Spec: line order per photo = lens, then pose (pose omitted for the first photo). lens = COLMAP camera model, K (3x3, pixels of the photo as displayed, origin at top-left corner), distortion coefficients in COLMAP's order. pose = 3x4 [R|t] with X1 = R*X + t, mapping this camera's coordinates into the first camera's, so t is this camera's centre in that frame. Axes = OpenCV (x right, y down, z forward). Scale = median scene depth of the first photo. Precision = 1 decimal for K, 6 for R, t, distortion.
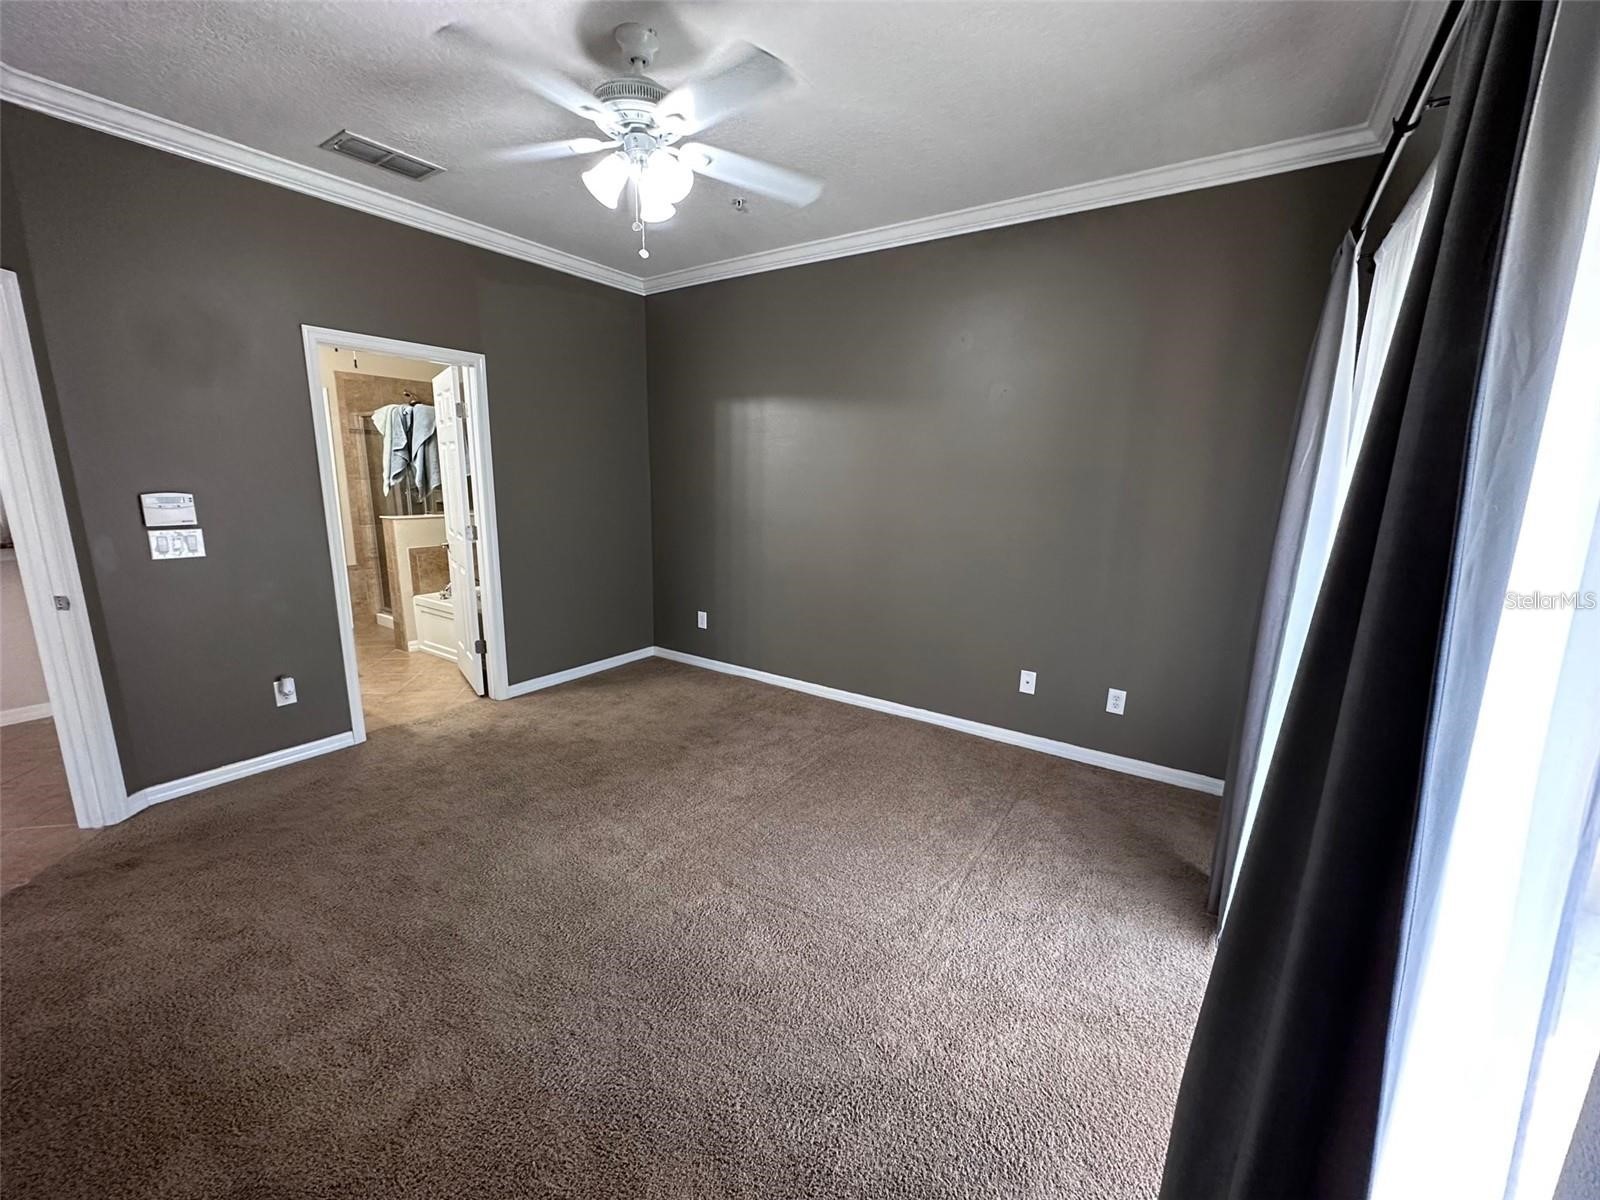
lens RADIAL K [[637.2, 0, 797.0], [0, 637.2, 601.4], [0, 0, 1]] dist [0.000844, -0.000048]
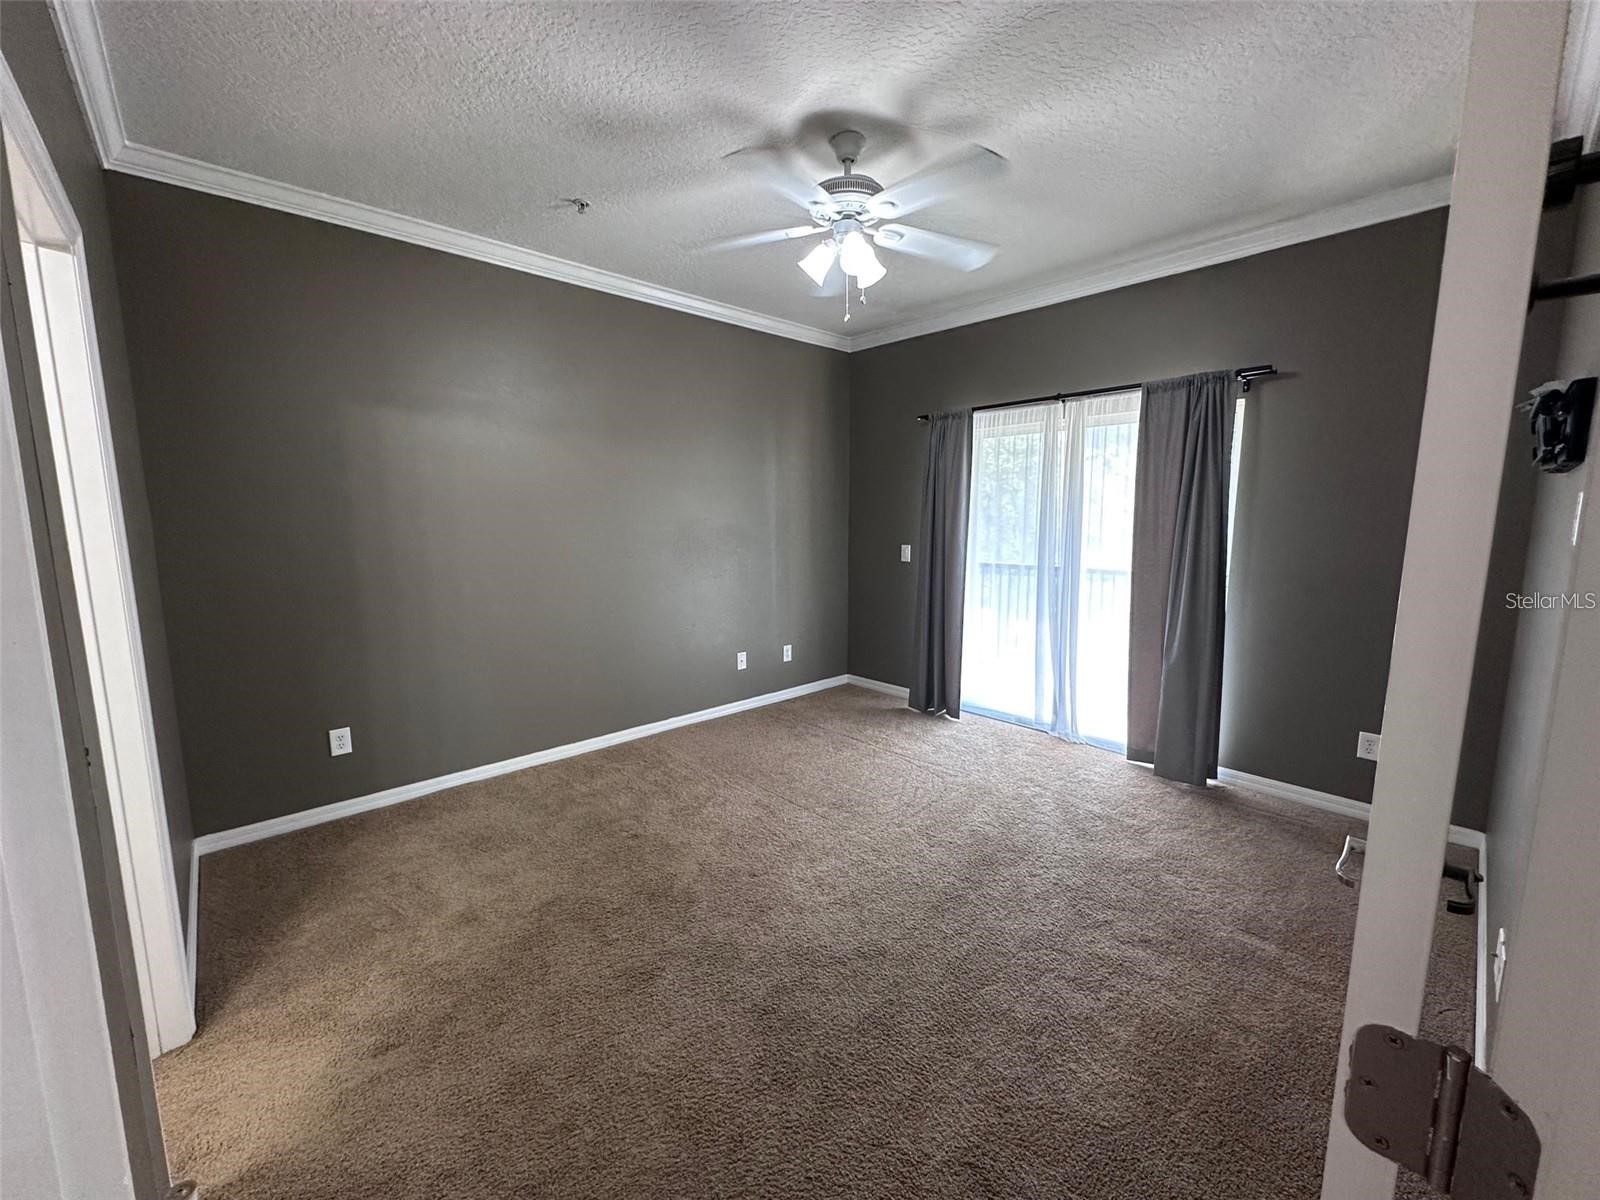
lens RADIAL K [[637.2, 0, 797.2], [0, 637.2, 595.7], [0, 0, 1]] dist [0.000844, -0.000048]
pose [[0.221099, -0.145748, 0.964299, -0.825617], [0.198616, 0.974777, 0.101792, -0.113336], [-0.954813, 0.169019, 0.244470, 0.494503]]
